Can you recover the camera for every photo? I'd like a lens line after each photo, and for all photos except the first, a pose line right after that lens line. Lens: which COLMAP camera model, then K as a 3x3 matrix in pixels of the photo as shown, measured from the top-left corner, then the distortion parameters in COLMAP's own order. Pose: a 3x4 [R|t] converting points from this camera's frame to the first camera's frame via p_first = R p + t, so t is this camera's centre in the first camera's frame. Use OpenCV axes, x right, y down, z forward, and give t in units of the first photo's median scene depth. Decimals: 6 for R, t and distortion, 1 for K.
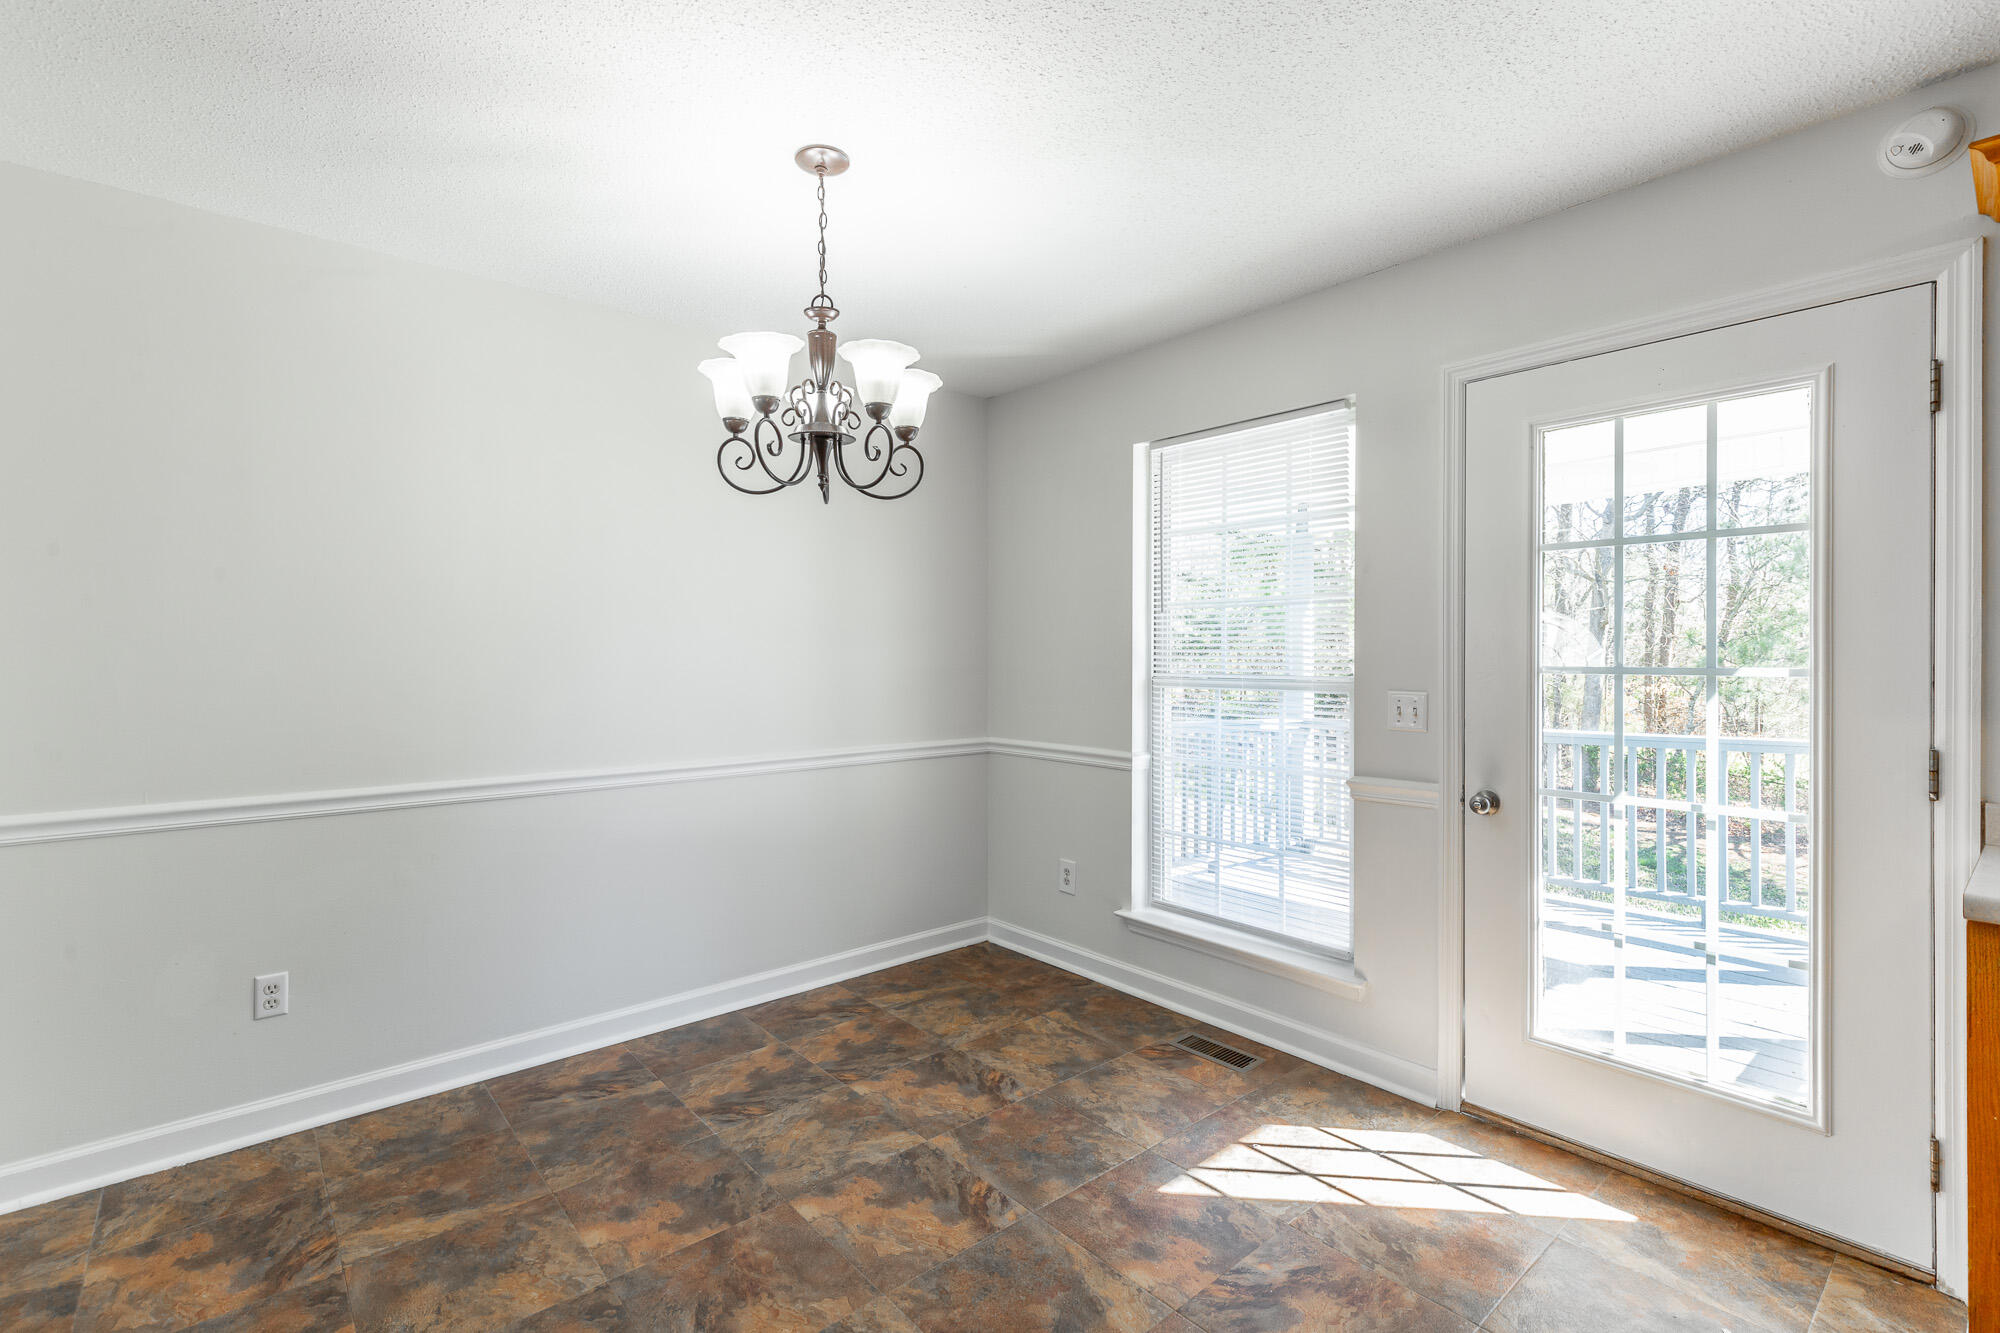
lens RADIAL K [[902.0, 0, 999.0], [0, 902.0, 656.2], [0, 0, 1]] dist [0.009277, -0.000877]
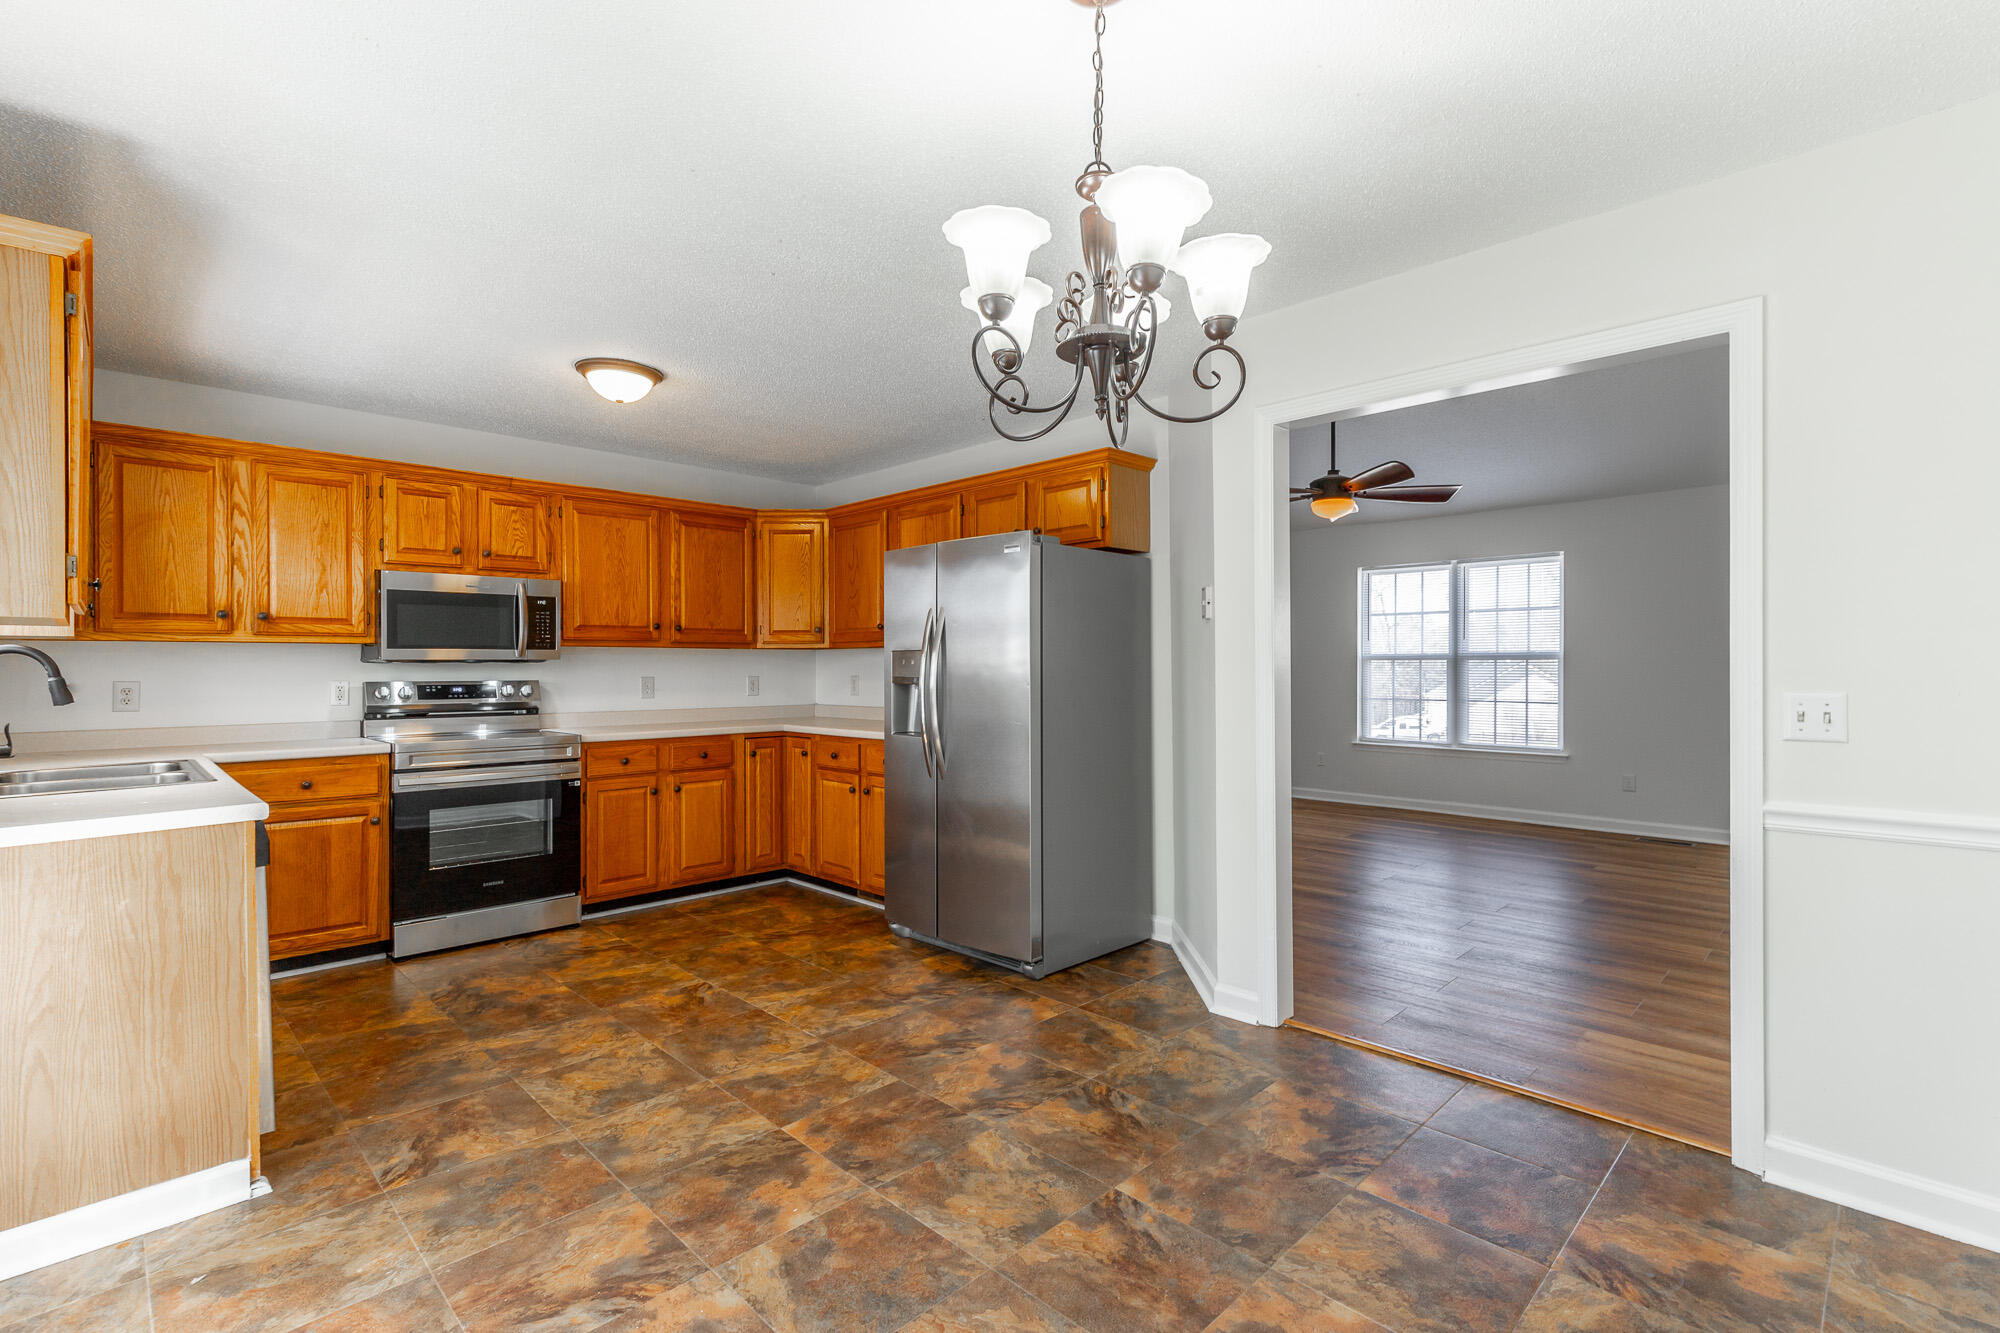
lens RADIAL K [[902.0, 0, 1004.9], [0, 902.0, 661.6], [0, 0, 1]] dist [0.009277, -0.000877]
pose [[-0.996612, 0.005713, -0.082044, -0.047605], [0.005924, 0.999980, -0.002326, 0.015828], [0.082029, -0.002804, -0.996626, 1.567461]]
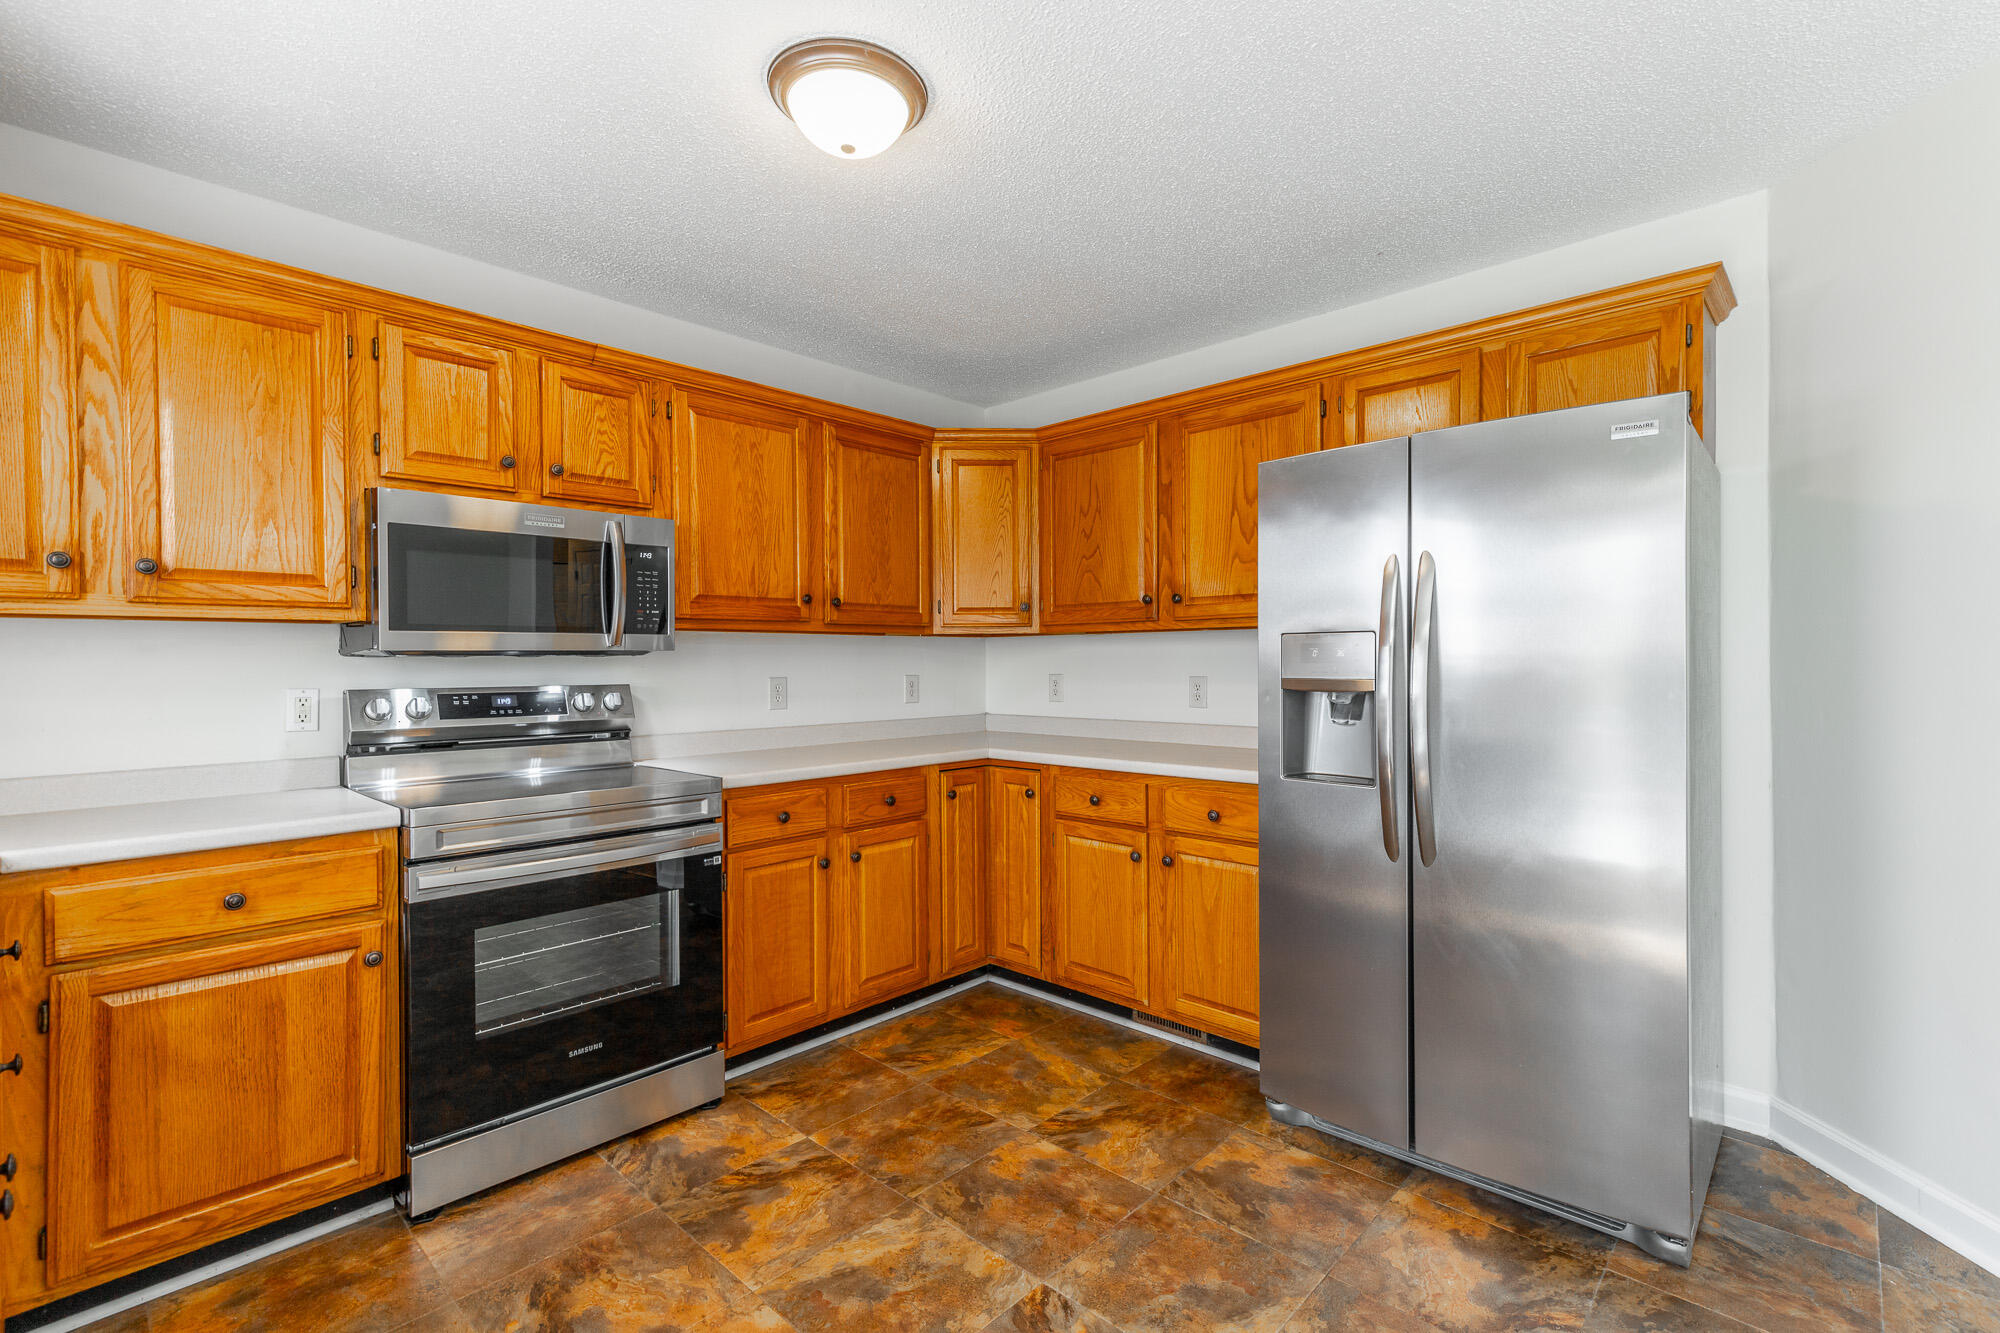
lens RADIAL K [[902.0, 0, 1017.6], [0, 902.0, 662.9], [0, 0, 1]] dist [0.009277, -0.000877]
pose [[-0.993519, 0.009526, -0.113264, 0.437755], [0.008889, 0.999942, 0.006133, 0.013959], [0.113316, 0.005086, -0.993546, 0.768802]]
